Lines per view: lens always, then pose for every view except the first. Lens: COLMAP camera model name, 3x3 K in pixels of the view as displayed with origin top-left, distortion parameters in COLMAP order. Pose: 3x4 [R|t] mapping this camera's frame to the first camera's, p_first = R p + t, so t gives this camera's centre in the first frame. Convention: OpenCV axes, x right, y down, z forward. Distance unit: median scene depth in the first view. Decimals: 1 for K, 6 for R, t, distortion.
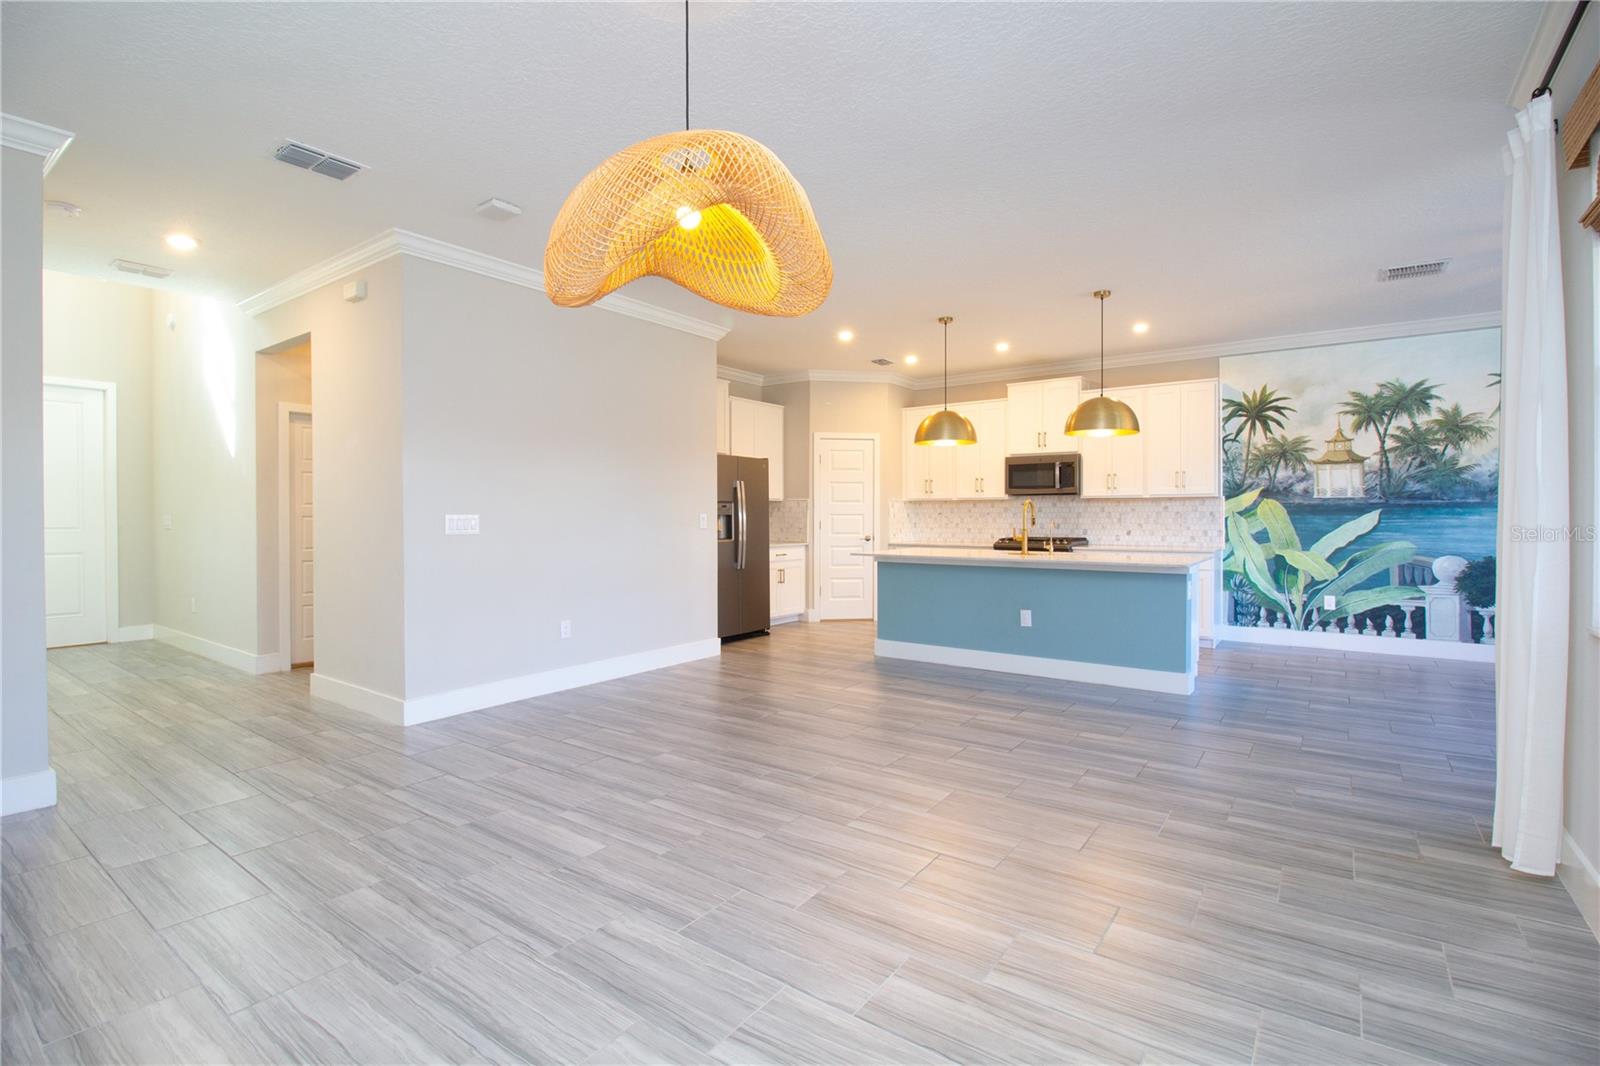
lens RADIAL K [[736.2, 0, 802.4], [0, 736.2, 523.9], [0, 0, 1]] dist [-0.003751, -0.010649]
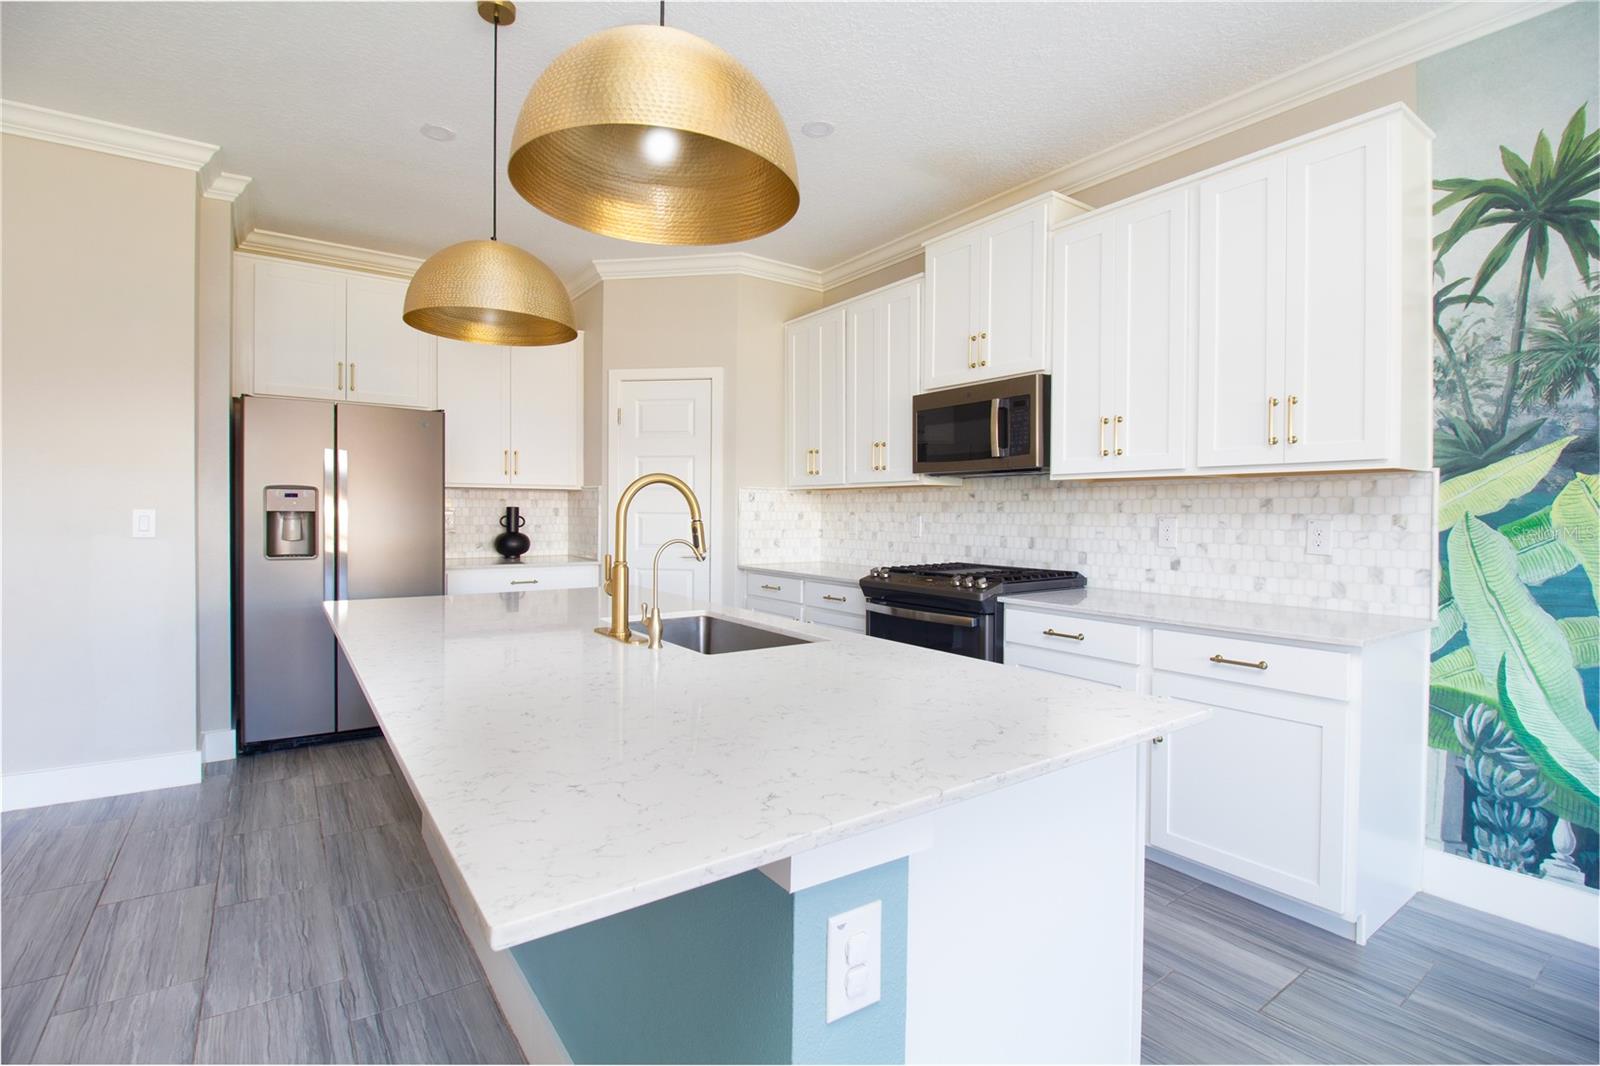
lens RADIAL K [[736.2, 0, 808.9], [0, 736.2, 524.3], [0, 0, 1]] dist [-0.003751, -0.010649]
pose [[0.950926, 0.012397, -0.309169, 0.452494], [-0.011189, 0.999921, 0.005683, -0.012050], [0.309215, -0.001945, 0.950990, 0.663196]]
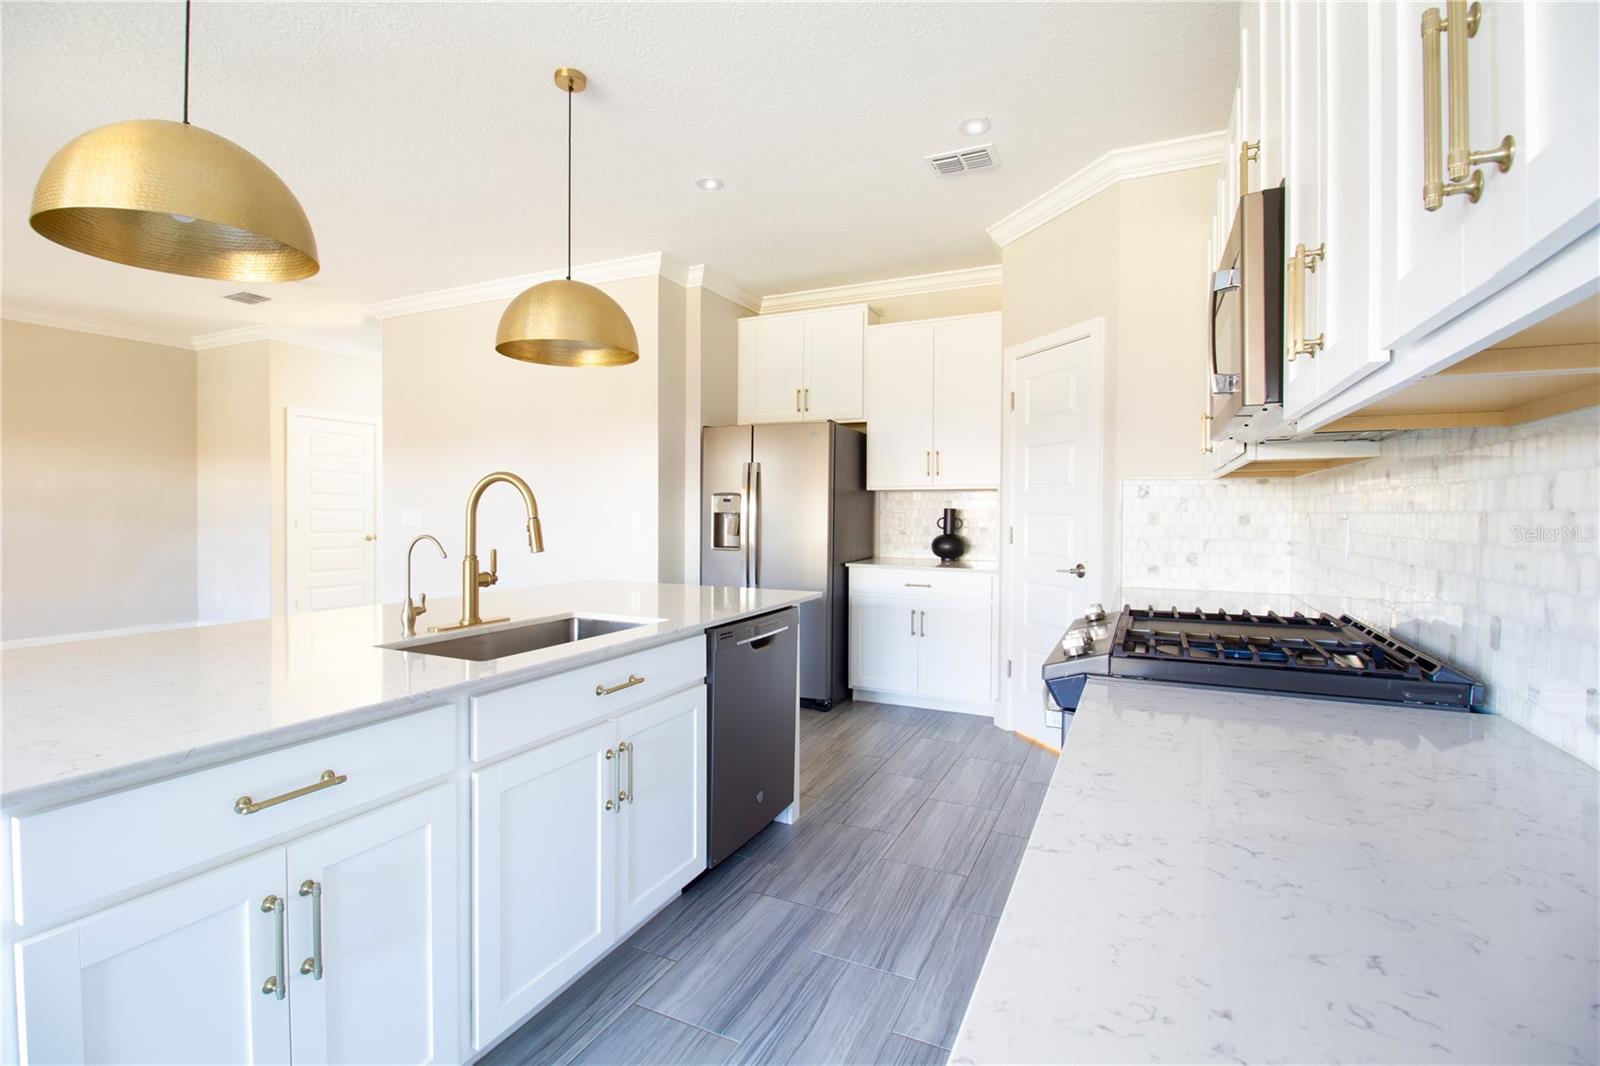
lens RADIAL K [[736.2, 0, 794.3], [0, 736.2, 522.5], [0, 0, 1]] dist [-0.003751, -0.010649]
pose [[0.182685, 0.016025, -0.983041, 0.633922], [-0.017350, 0.999764, 0.013073, -0.015172], [0.983018, 0.014667, 0.182920, 1.016271]]
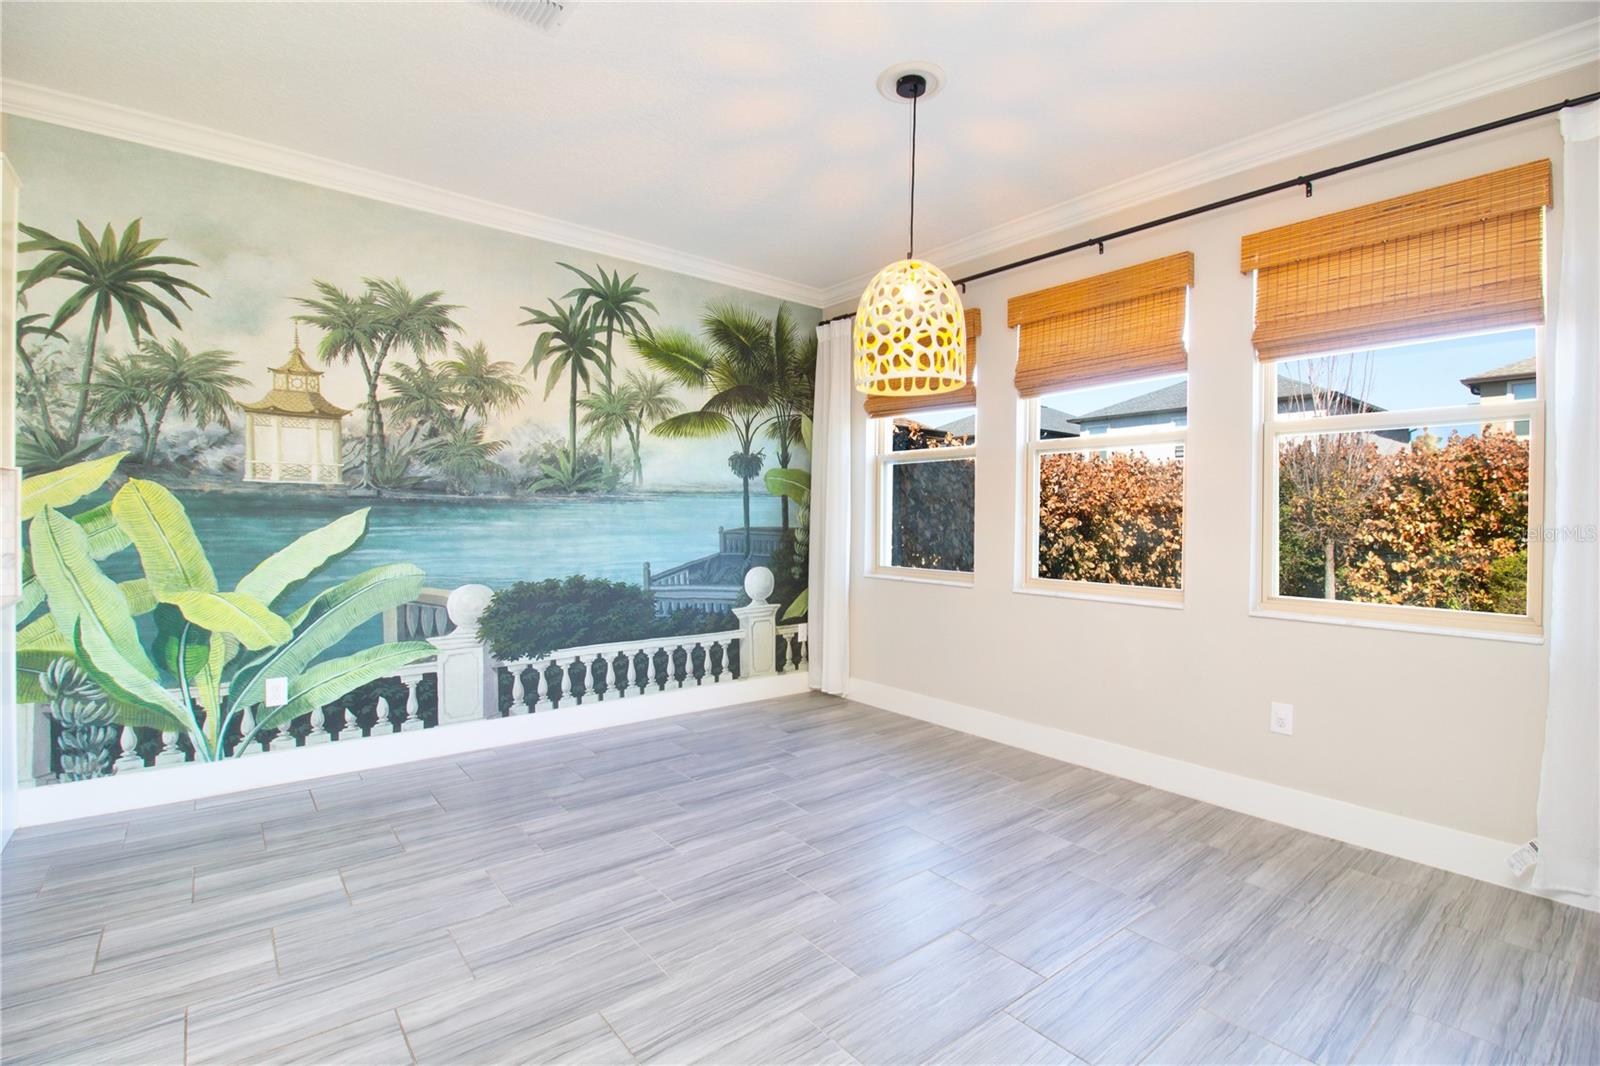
lens RADIAL K [[736.2, 0, 792.7], [0, 736.2, 521.1], [0, 0, 1]] dist [-0.003751, -0.010649]
pose [[0.265913, 0.001592, 0.963996, 0.344416], [-0.000868, 0.999999, -0.001412, -0.009440], [-0.963997, -0.000461, 0.265914, 0.549400]]
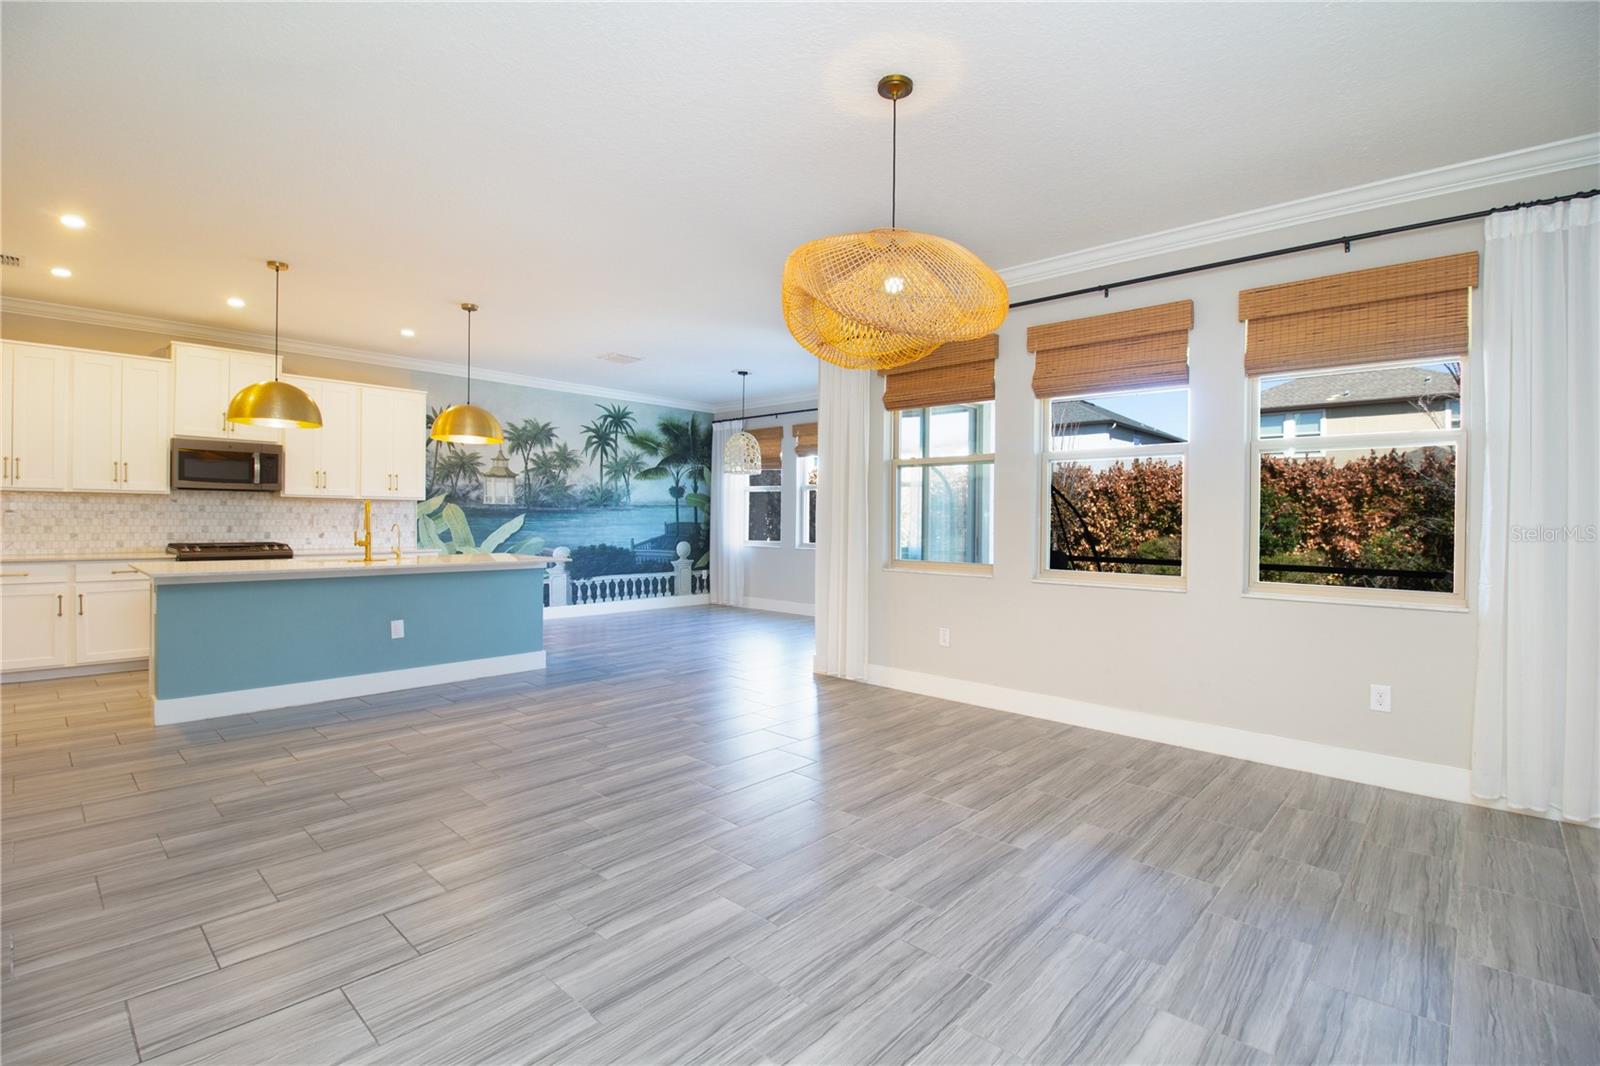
lens RADIAL K [[736.2, 0, 798.1], [0, 736.2, 520.2], [0, 0, 1]] dist [-0.003751, -0.010649]
pose [[0.121087, 0.001229, 0.992641, -0.487038], [0.002348, 0.999996, -0.001524, -0.005100], [-0.992639, 0.002516, 0.121084, 0.345865]]
